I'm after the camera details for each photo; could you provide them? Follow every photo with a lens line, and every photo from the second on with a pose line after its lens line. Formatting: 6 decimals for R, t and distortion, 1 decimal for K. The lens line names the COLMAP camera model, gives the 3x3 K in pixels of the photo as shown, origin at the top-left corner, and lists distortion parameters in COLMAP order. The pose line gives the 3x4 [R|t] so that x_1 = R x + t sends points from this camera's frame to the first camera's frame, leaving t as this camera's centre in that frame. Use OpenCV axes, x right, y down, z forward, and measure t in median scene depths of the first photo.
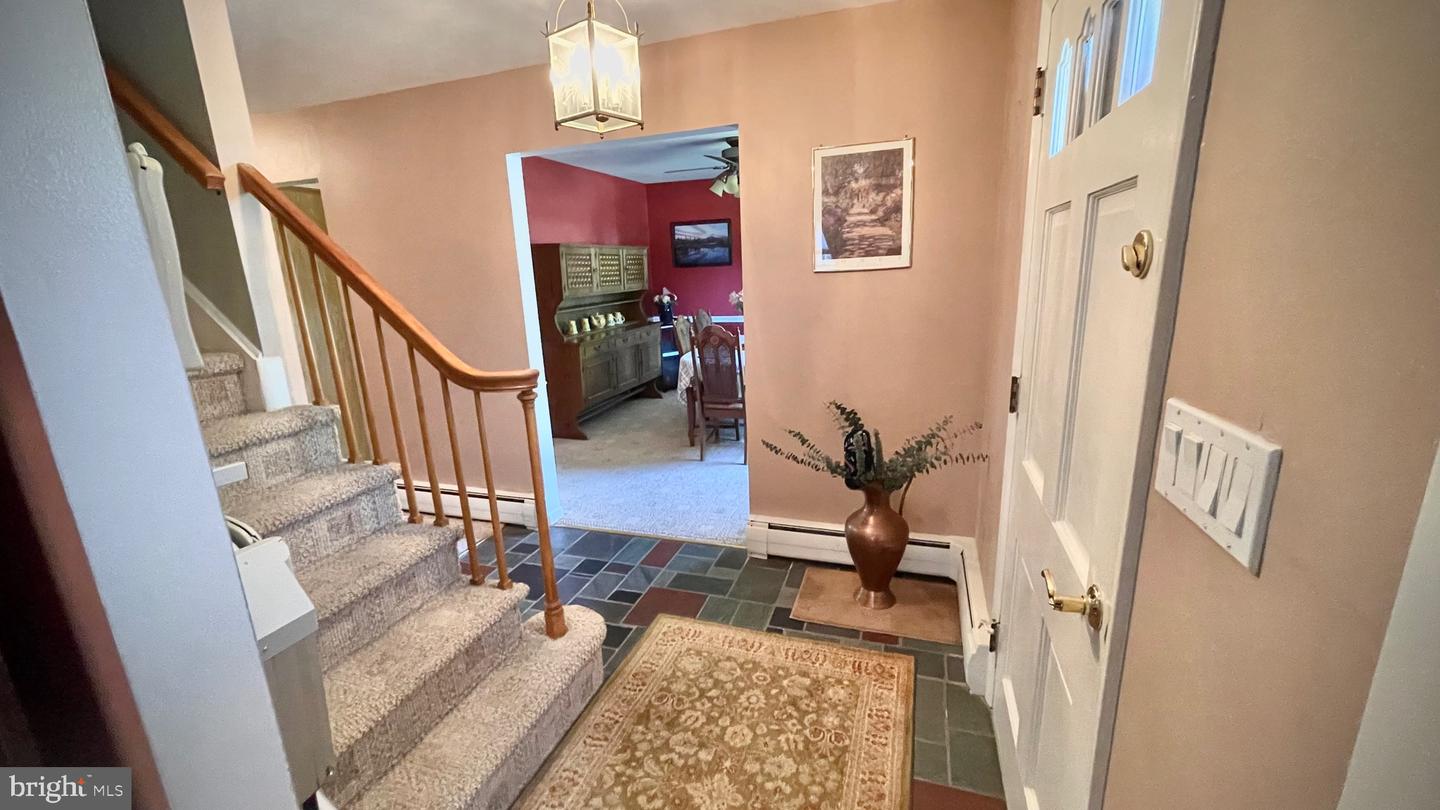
lens RADIAL K [[584.4, 0, 714.8], [0, 584.4, 409.0], [0, 0, 1]] dist [-0.001887, 0.000158]
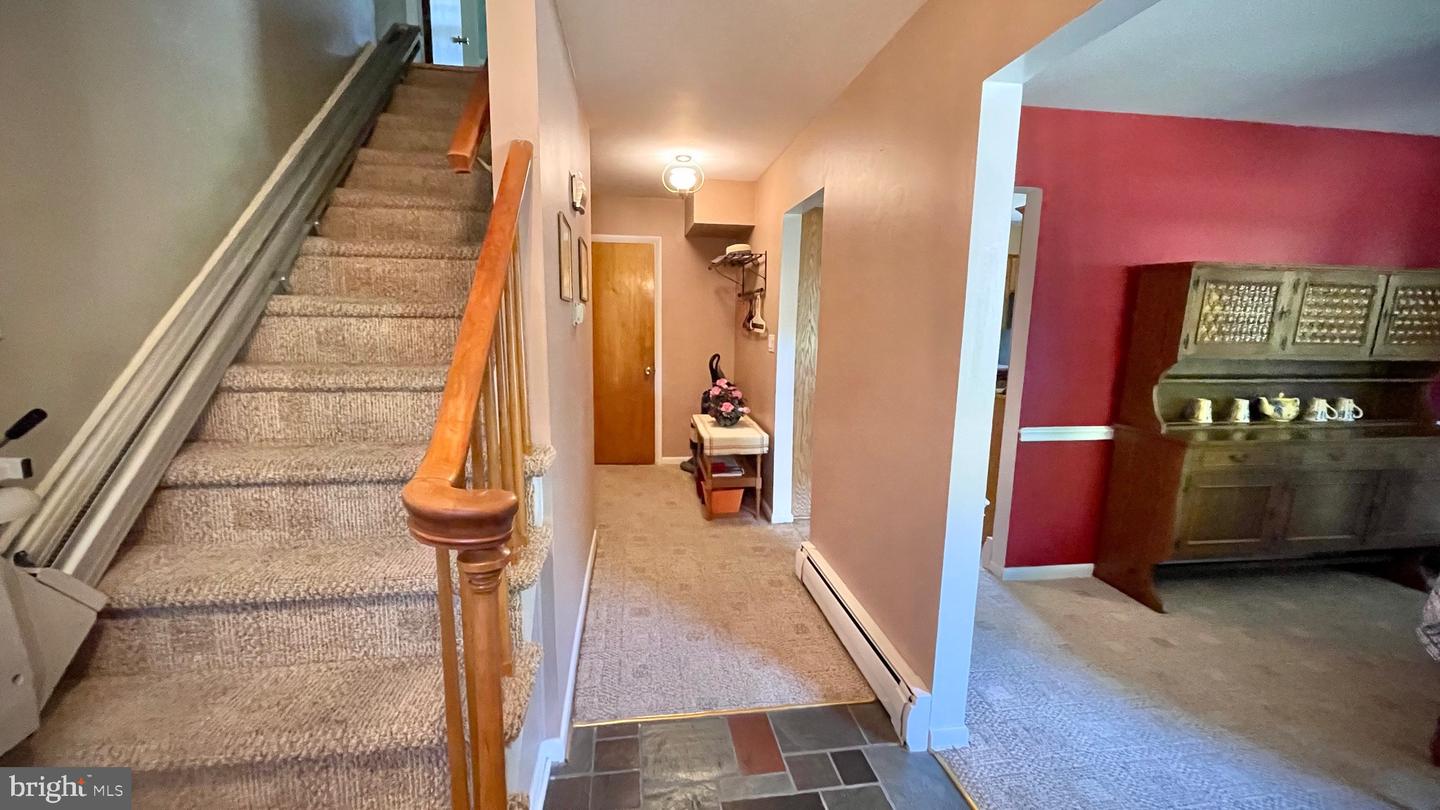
lens RADIAL K [[584.4, 0, 716.9], [0, 584.4, 407.0], [0, 0, 1]] dist [-0.001887, 0.000158]
pose [[0.444594, 0.192488, -0.874805, 0.037543], [-0.242344, 0.966062, 0.089404, -0.076048], [0.862326, 0.172255, 0.476154, 0.310133]]
